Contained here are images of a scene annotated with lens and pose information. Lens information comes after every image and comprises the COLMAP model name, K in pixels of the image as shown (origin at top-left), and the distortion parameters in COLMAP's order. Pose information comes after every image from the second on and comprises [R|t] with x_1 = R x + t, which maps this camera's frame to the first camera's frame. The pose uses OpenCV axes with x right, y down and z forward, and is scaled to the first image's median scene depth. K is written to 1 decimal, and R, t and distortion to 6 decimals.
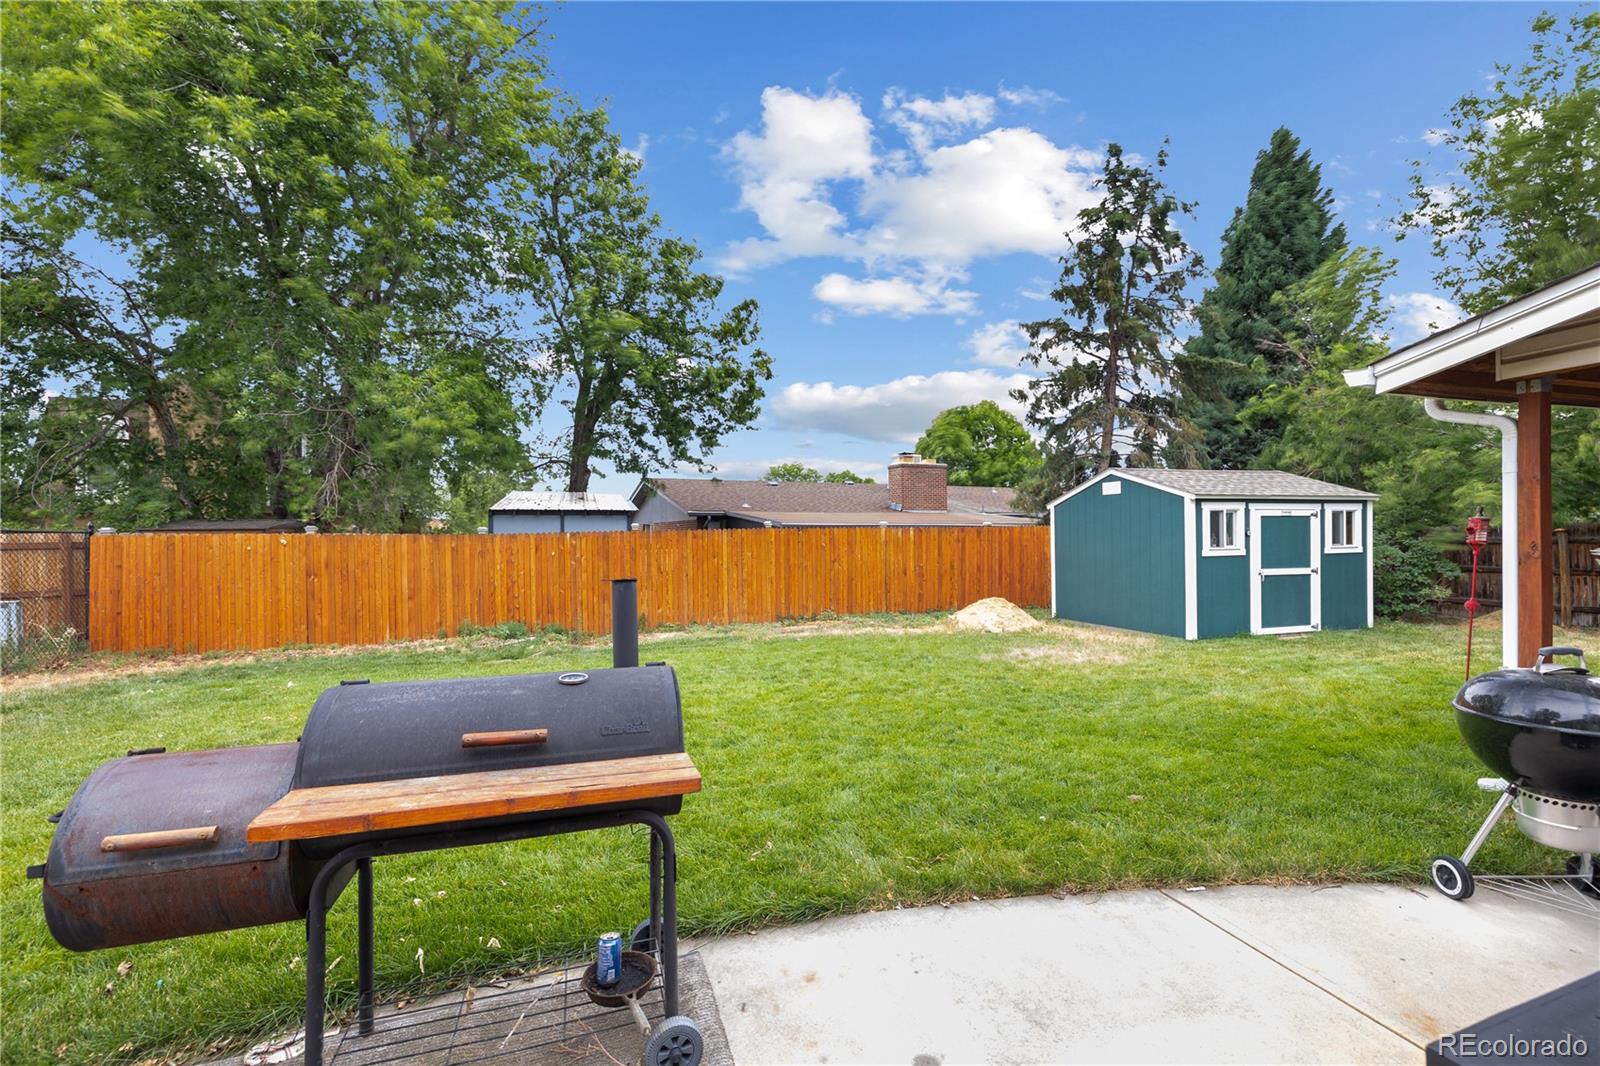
lens RADIAL K [[682.1, 0, 796.2], [0, 682.1, 560.7], [0, 0, 1]] dist [-0.001286, 0.001174]
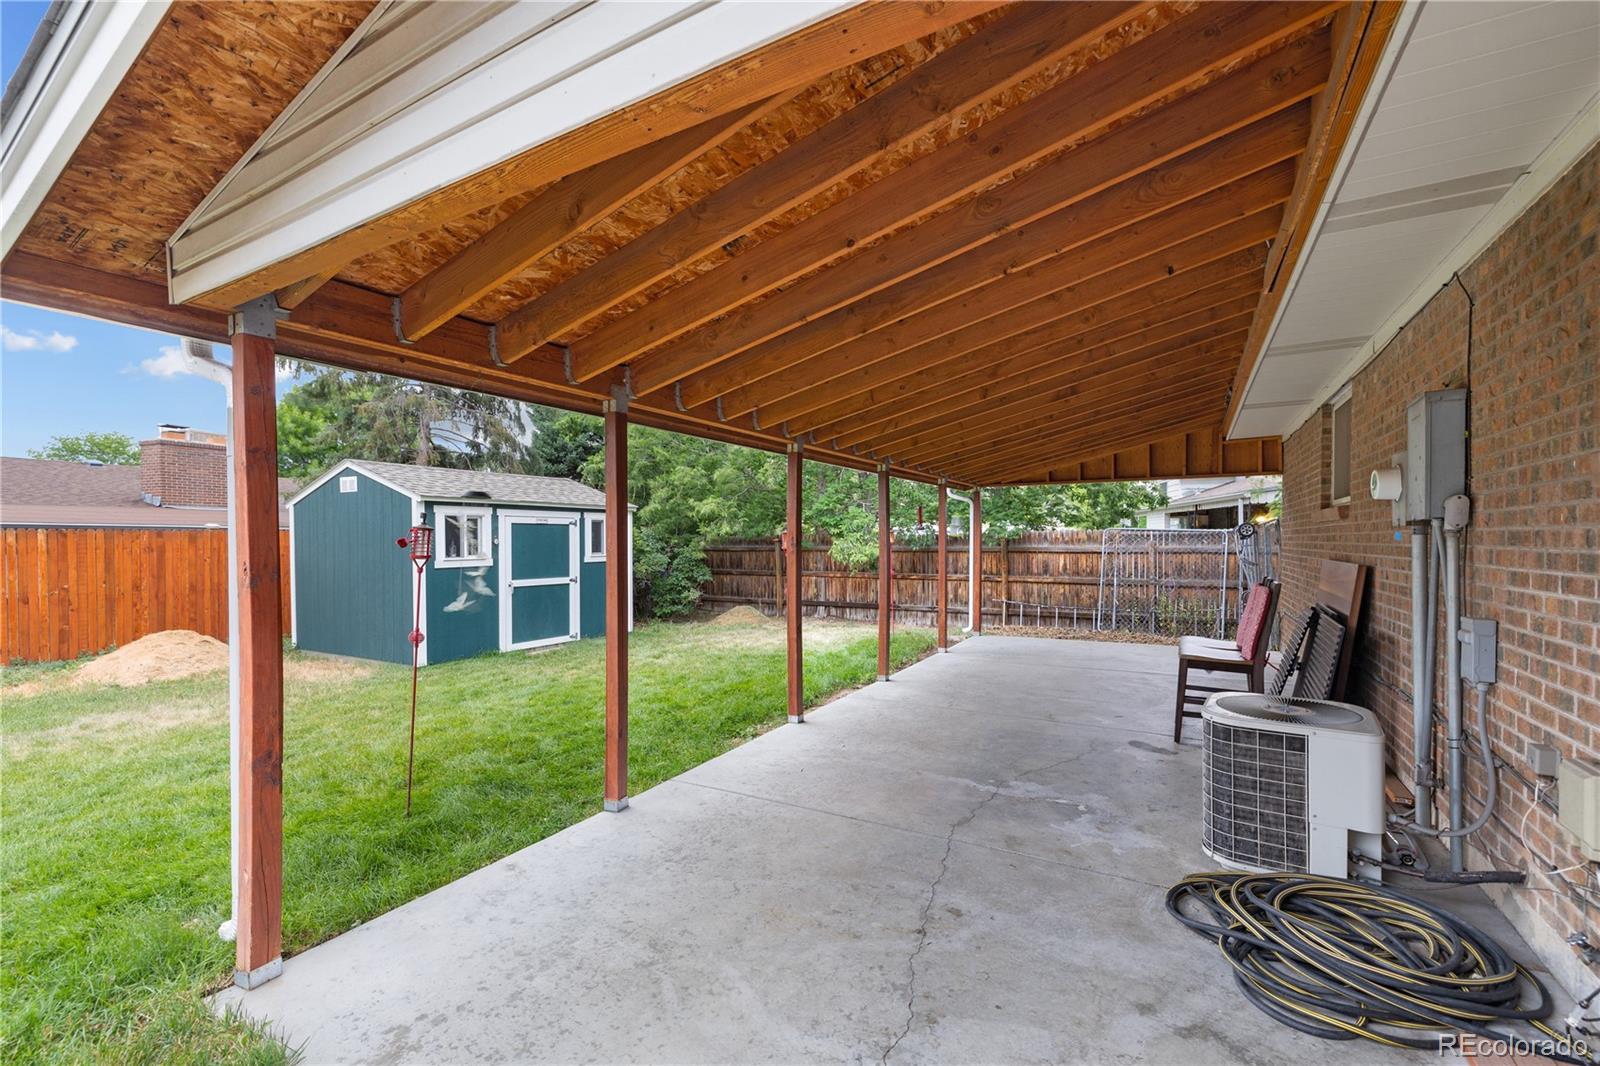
lens RADIAL K [[682.1, 0, 804.0], [0, 682.1, 581.5], [0, 0, 1]] dist [-0.001286, 0.001174]
pose [[0.731265, -0.034825, 0.681203, 0.325405], [0.019875, 0.999360, 0.029754, -0.005620], [-0.681803, -0.008219, 0.731489, 0.047131]]
